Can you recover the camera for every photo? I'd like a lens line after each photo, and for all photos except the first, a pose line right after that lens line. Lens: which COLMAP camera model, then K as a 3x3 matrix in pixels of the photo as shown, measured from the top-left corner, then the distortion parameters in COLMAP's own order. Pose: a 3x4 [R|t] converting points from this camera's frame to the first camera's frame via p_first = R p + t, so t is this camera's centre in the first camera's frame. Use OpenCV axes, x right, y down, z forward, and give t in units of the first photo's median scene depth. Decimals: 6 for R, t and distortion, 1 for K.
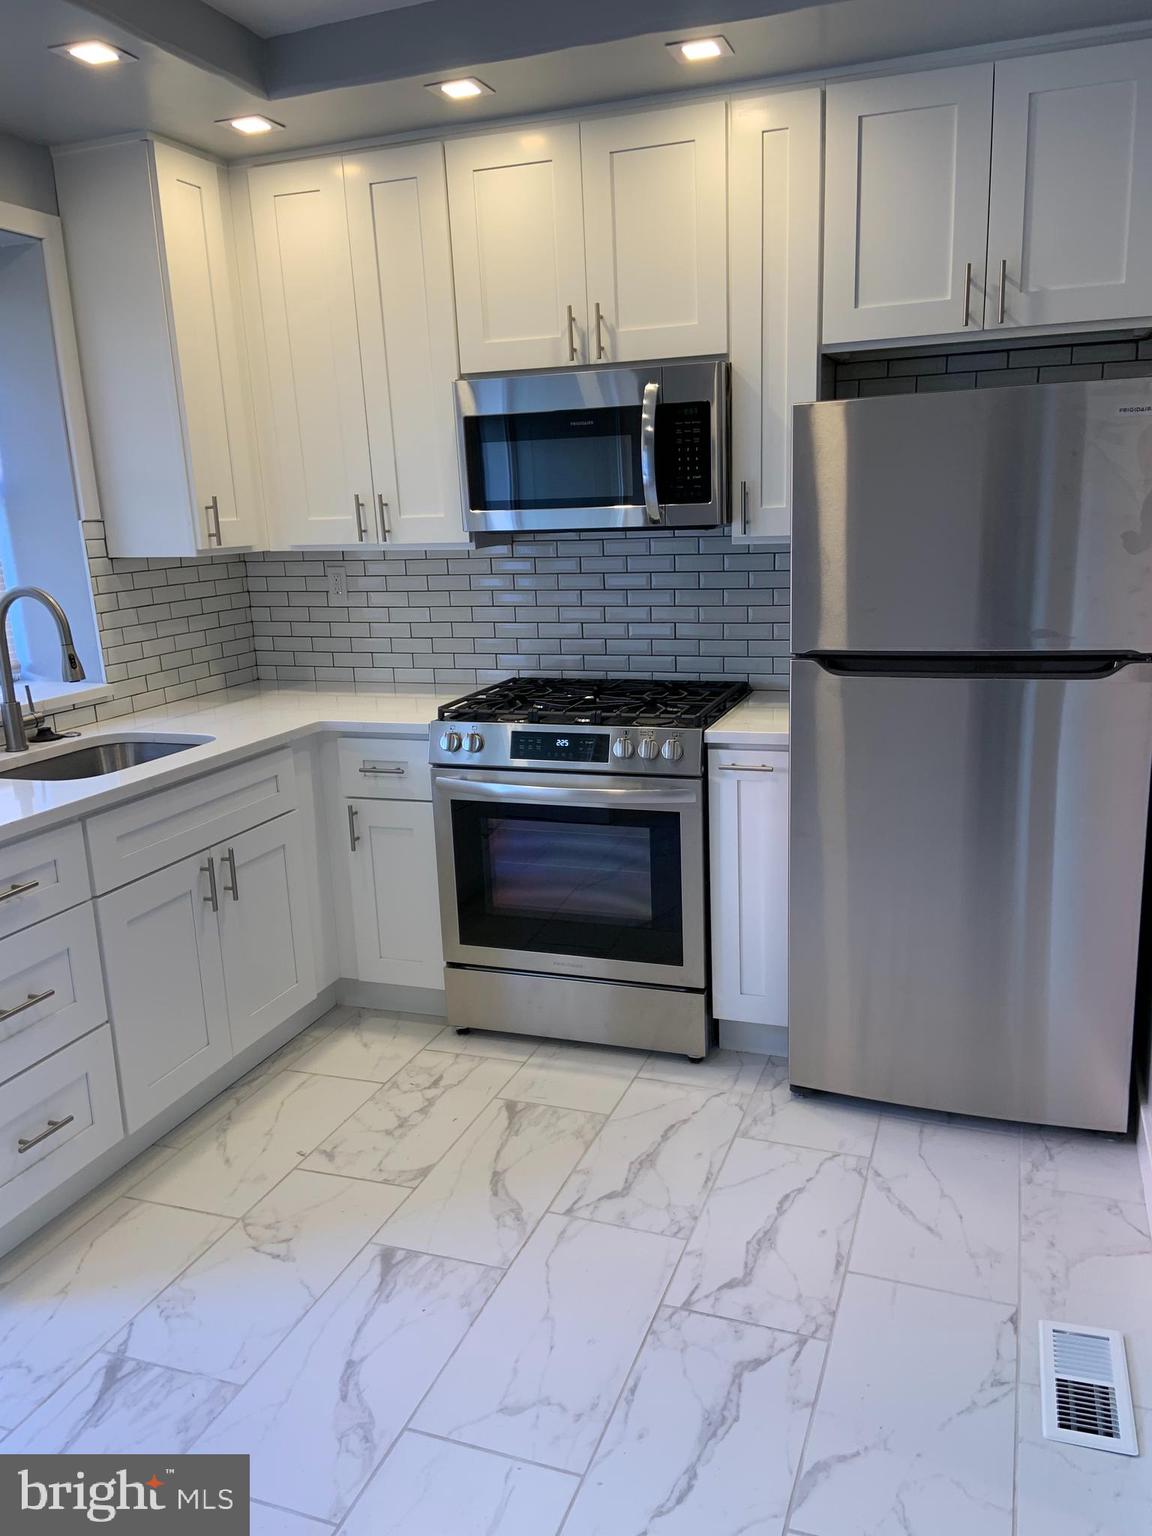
lens RADIAL K [[1171.0, 0, 578.7], [0, 1171.0, 761.1], [0, 0, 1]] dist [0.117379, -0.129165]
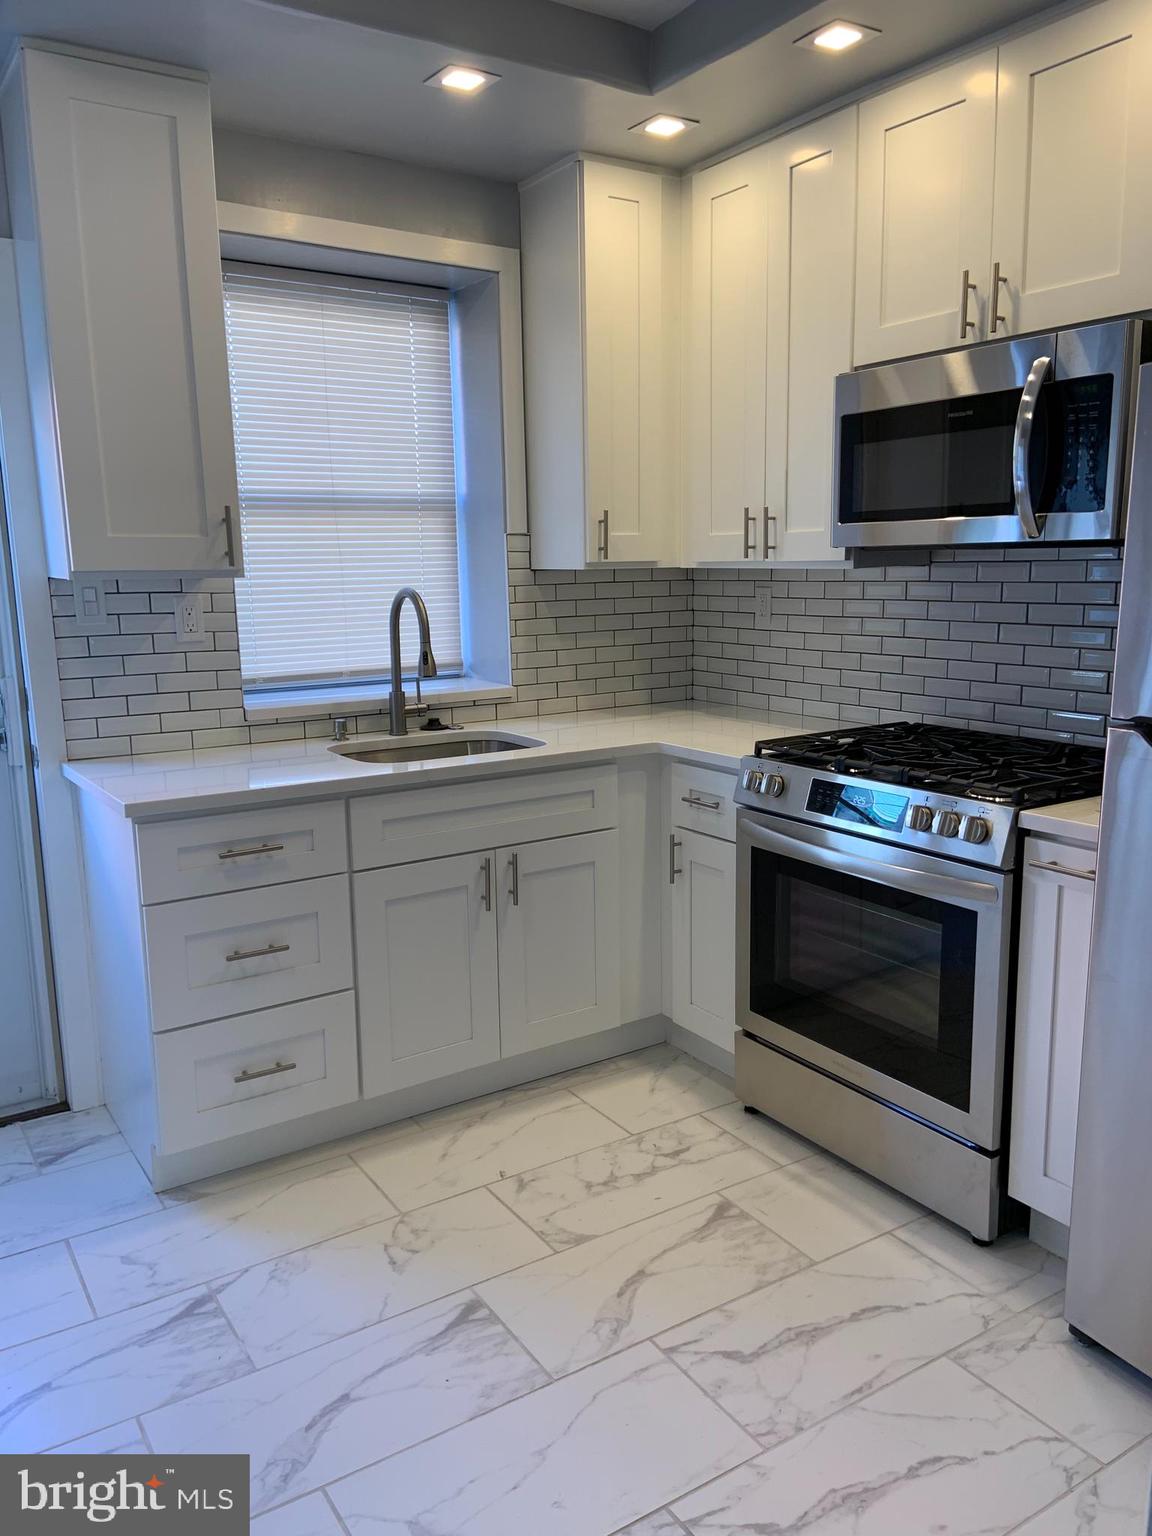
lens RADIAL K [[1155.6, 0, 576.0], [0, 1155.6, 768.0], [0, 0, 1]] dist [0.137562, -0.162359]
pose [[0.795823, 0.133099, -0.590720, 0.300538], [-0.146637, 0.988868, 0.025259, -0.028772], [0.587506, 0.066520, 0.806481, 0.211296]]
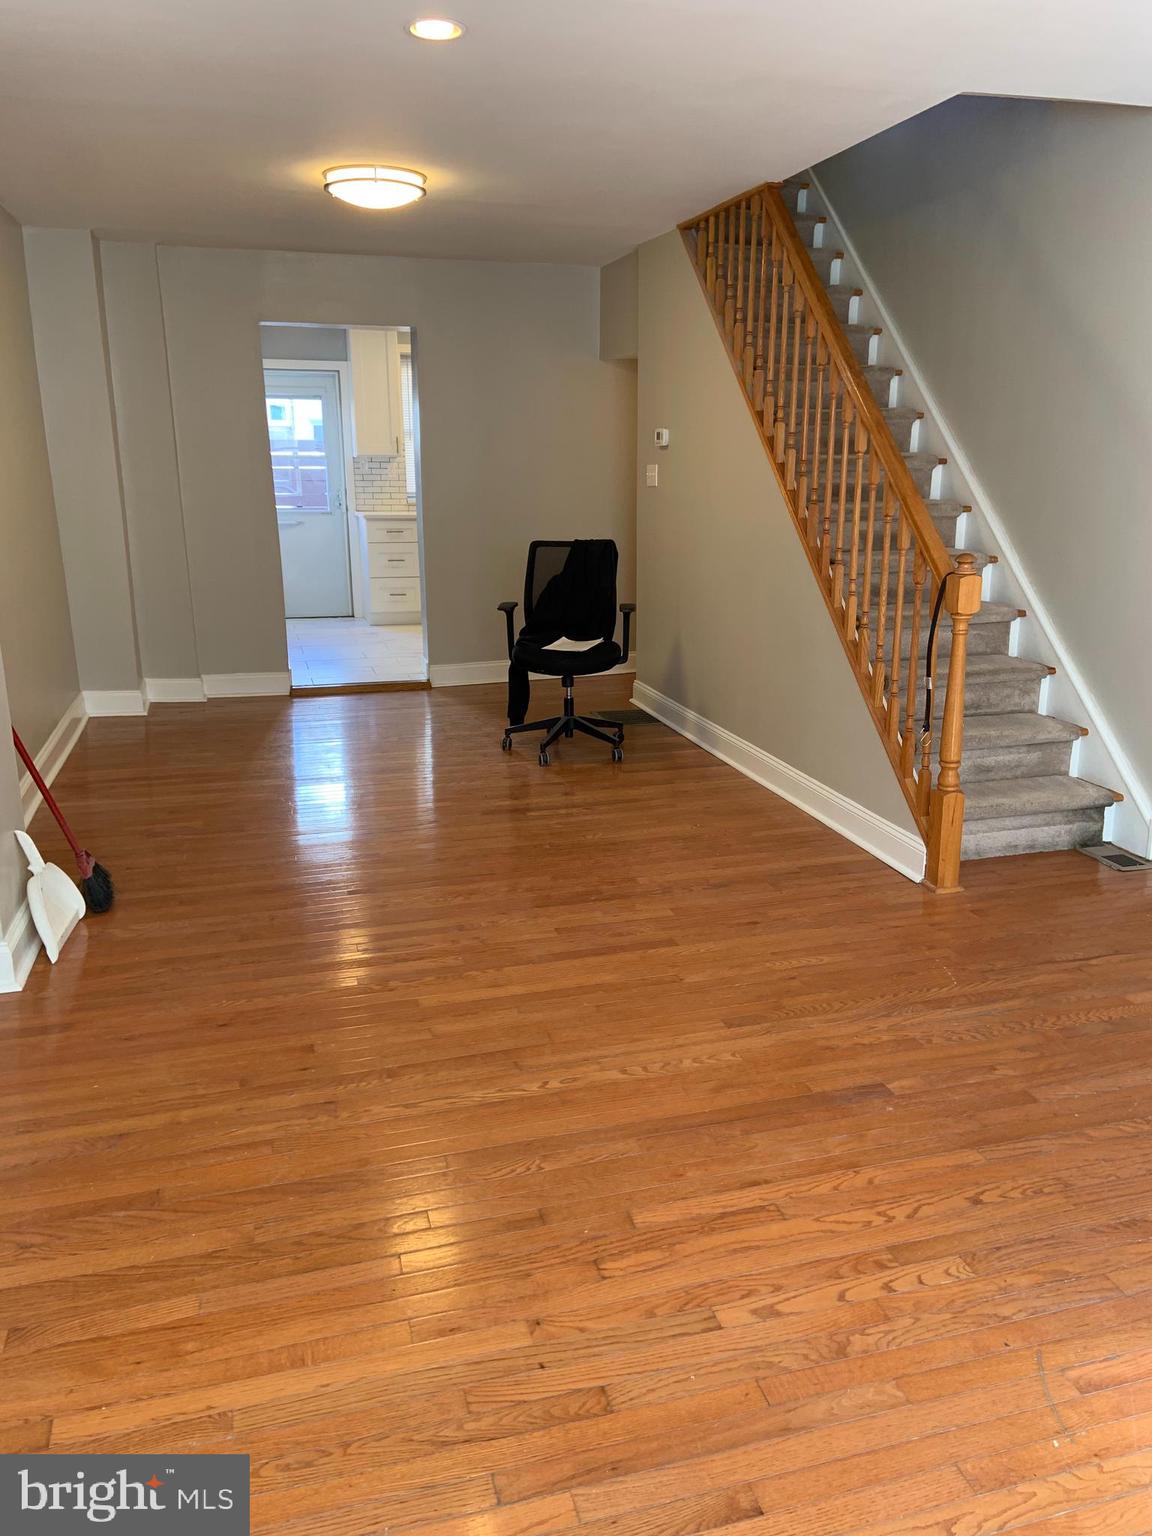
lens RADIAL K [[1155.6, 0, 576.0], [0, 1155.6, 768.0], [0, 0, 1]] dist [0.137562, -0.162359]
pose [[0.583379, 0.245396, -0.774242, 2.413628], [-0.199183, 0.967380, 0.156531, 0.106835], [0.787398, 0.062899, 0.613228, -0.710322]]
